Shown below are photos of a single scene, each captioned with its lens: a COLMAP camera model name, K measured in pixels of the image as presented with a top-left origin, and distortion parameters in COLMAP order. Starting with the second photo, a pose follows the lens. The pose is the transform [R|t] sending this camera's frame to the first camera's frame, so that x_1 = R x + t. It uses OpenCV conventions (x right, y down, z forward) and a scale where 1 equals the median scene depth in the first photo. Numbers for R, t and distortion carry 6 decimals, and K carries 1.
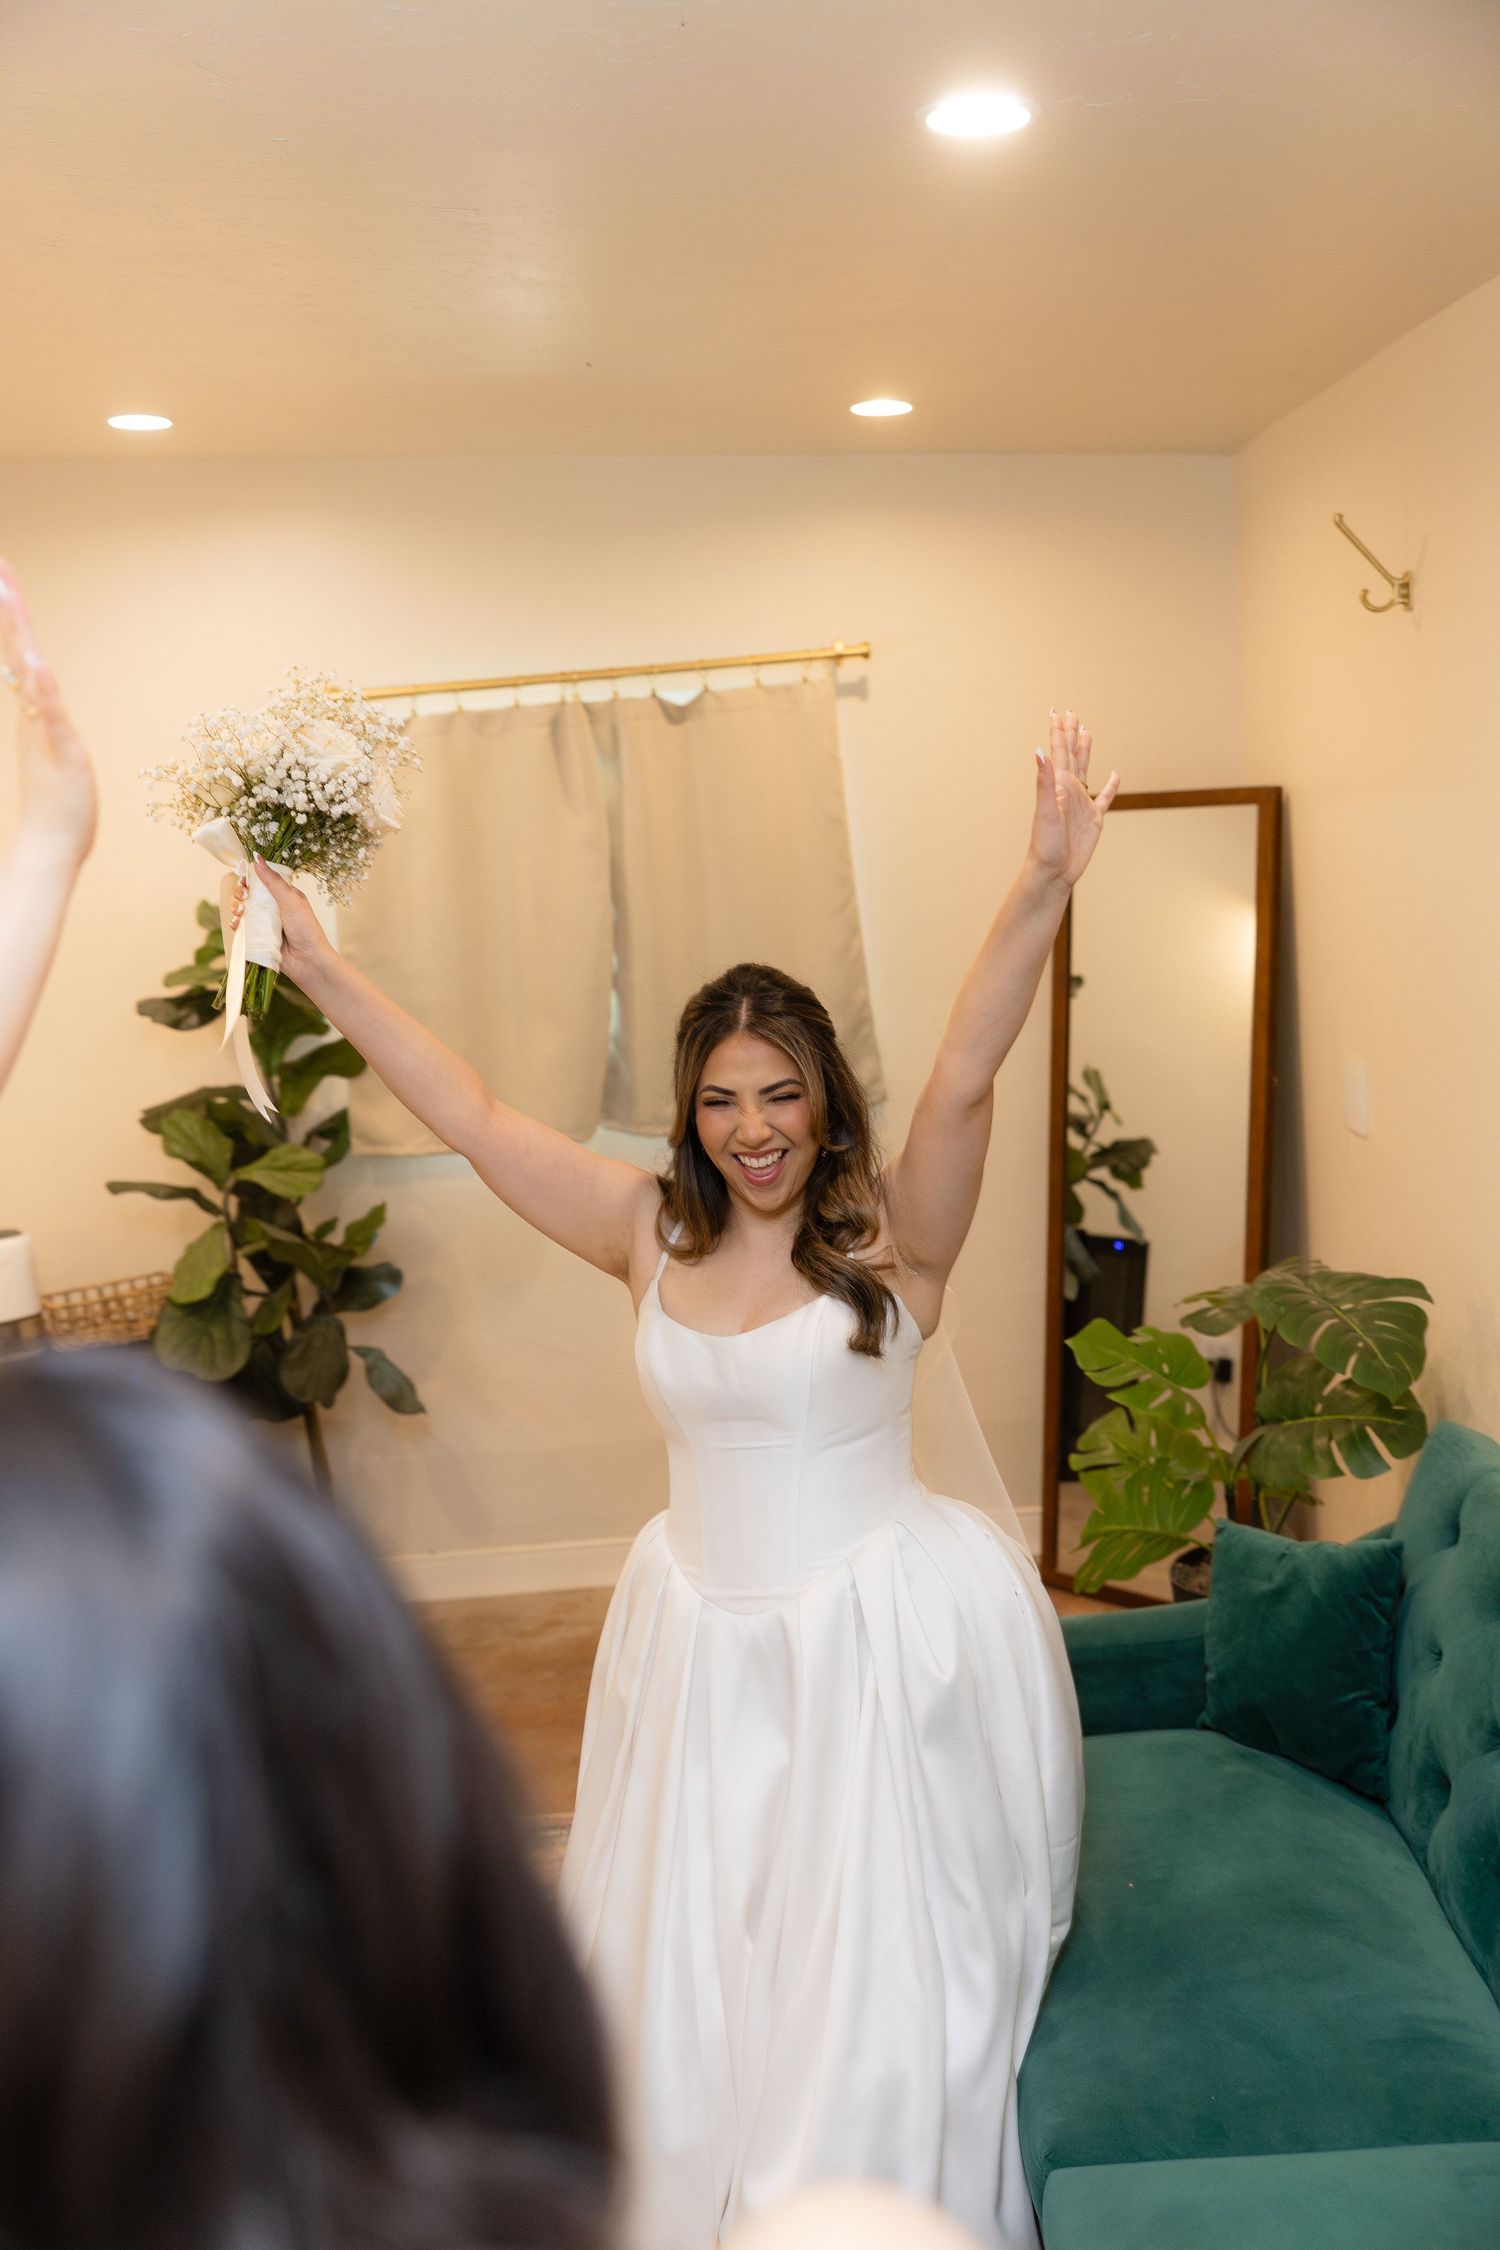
lens RADIAL K [[2113.5, 0, 752.3], [0, 2113.5, 1129.4], [0, 0, 1]] dist [-0.062227, 0.152935]
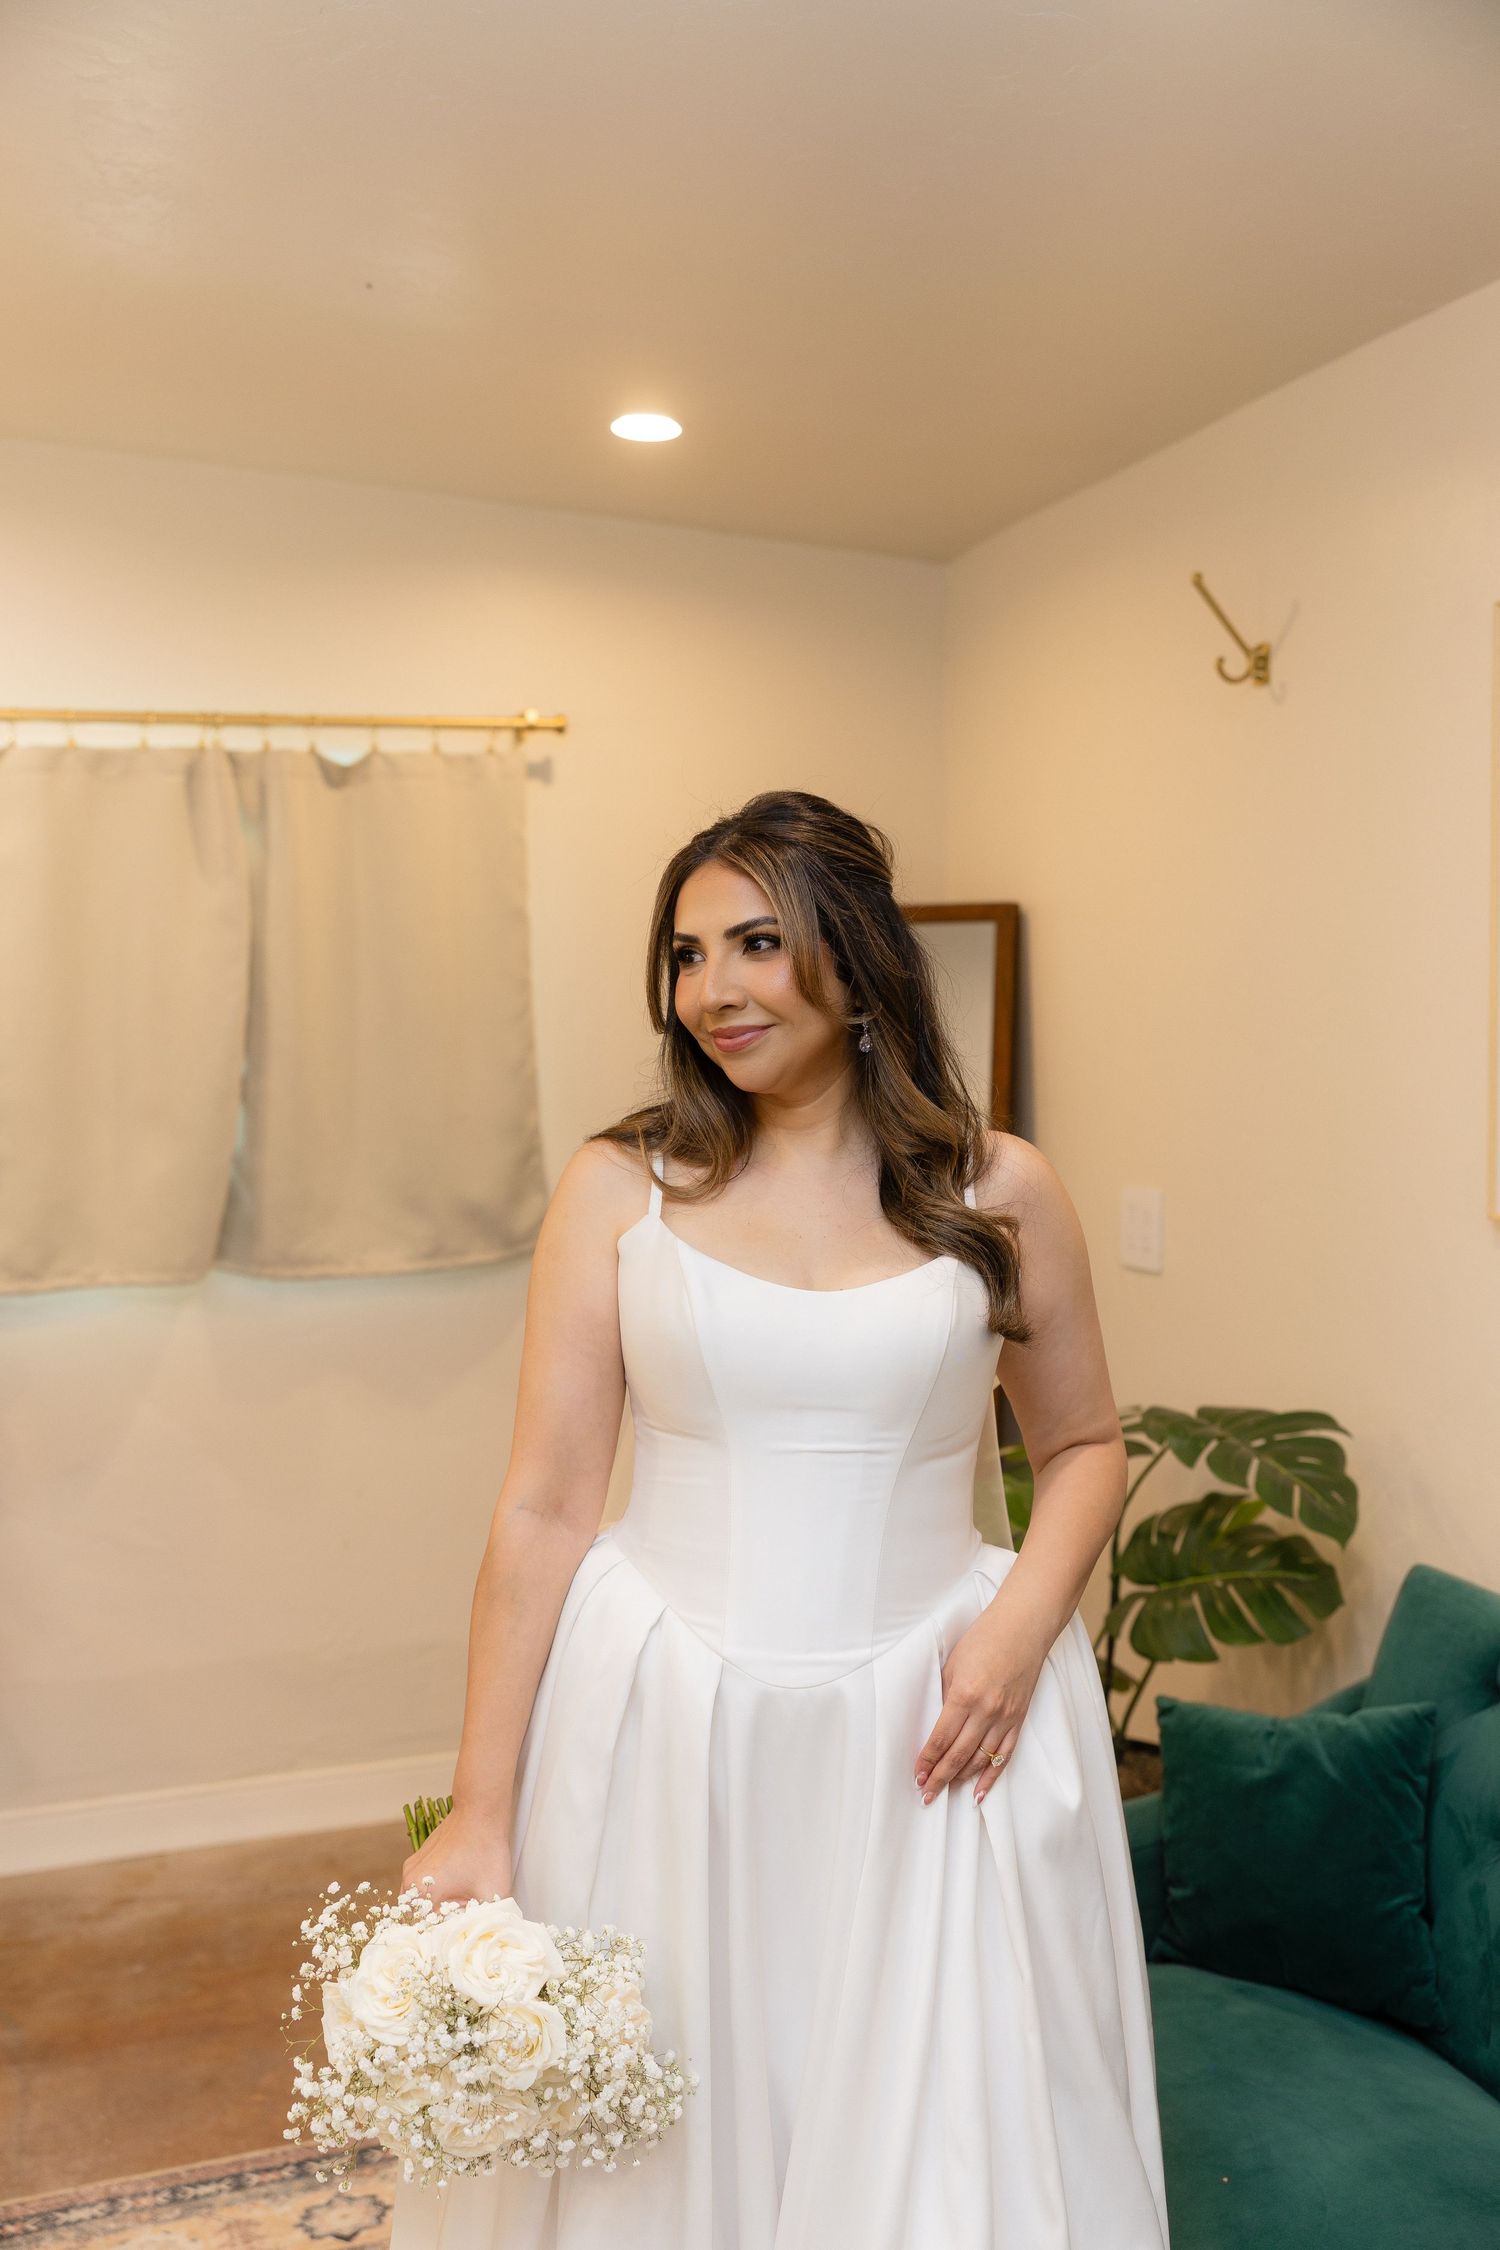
lens RADIAL K [[2113.5, 0, 752.3], [0, 2113.5, 1129.4], [0, 0, 1]] dist [-0.062227, 0.152935]
pose [[0.950622, 0.045672, 0.306973, -0.131413], [-0.008619, 0.992616, -0.120993, 0.044737], [-0.310232, 0.112372, 0.943996, 0.168409]]
